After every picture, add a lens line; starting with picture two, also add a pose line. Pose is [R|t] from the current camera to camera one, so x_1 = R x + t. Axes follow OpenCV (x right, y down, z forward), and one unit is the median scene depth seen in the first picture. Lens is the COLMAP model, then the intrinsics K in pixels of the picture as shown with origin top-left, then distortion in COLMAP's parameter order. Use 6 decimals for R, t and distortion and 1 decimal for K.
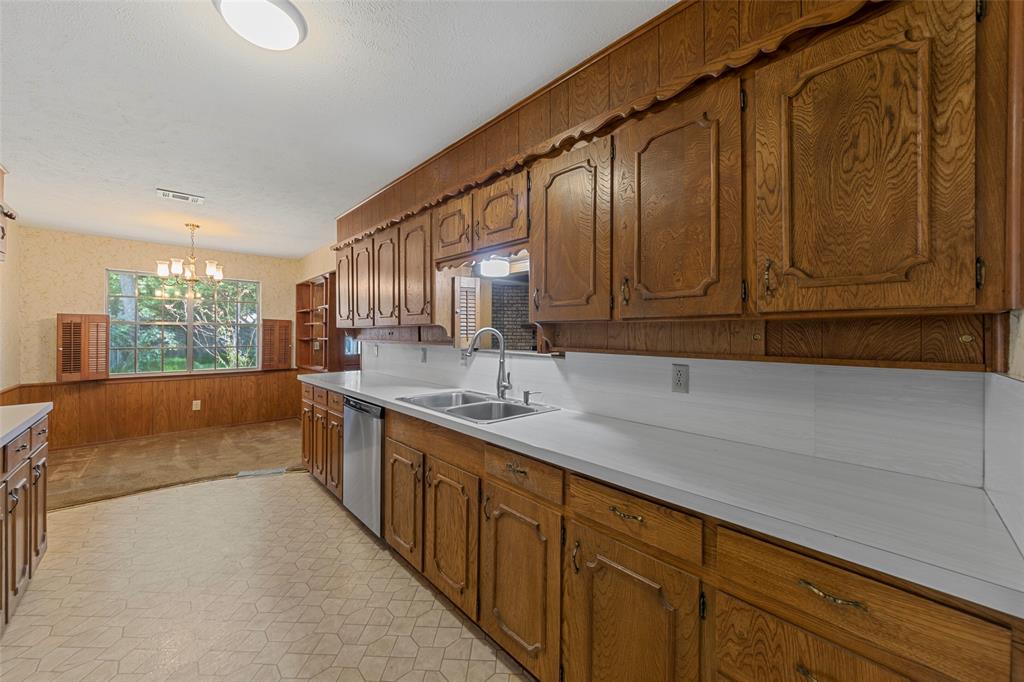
lens RADIAL K [[371.7, 0, 510.1], [0, 371.7, 335.7], [0, 0, 1]] dist [-0.015191, 0.002970]
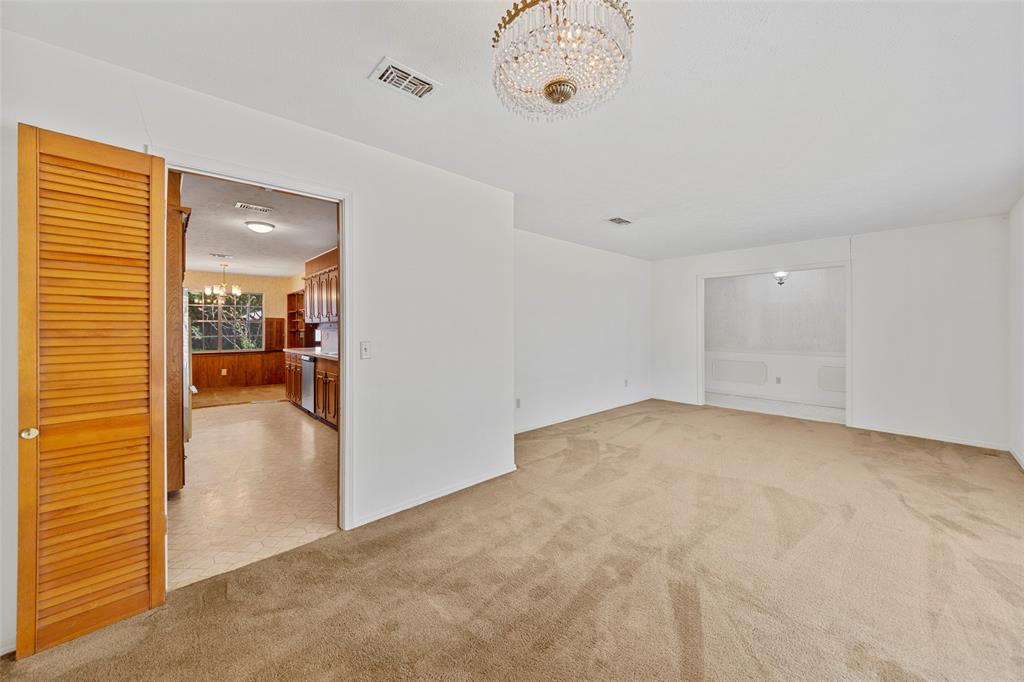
lens RADIAL K [[371.7, 0, 510.1], [0, 371.7, 329.3], [0, 0, 1]] dist [-0.015191, 0.002970]
pose [[0.999924, -0.006576, -0.010383, 0.423079], [0.006555, 0.999976, -0.002097, 0.015127], [0.010397, 0.002029, 0.999944, -0.611016]]
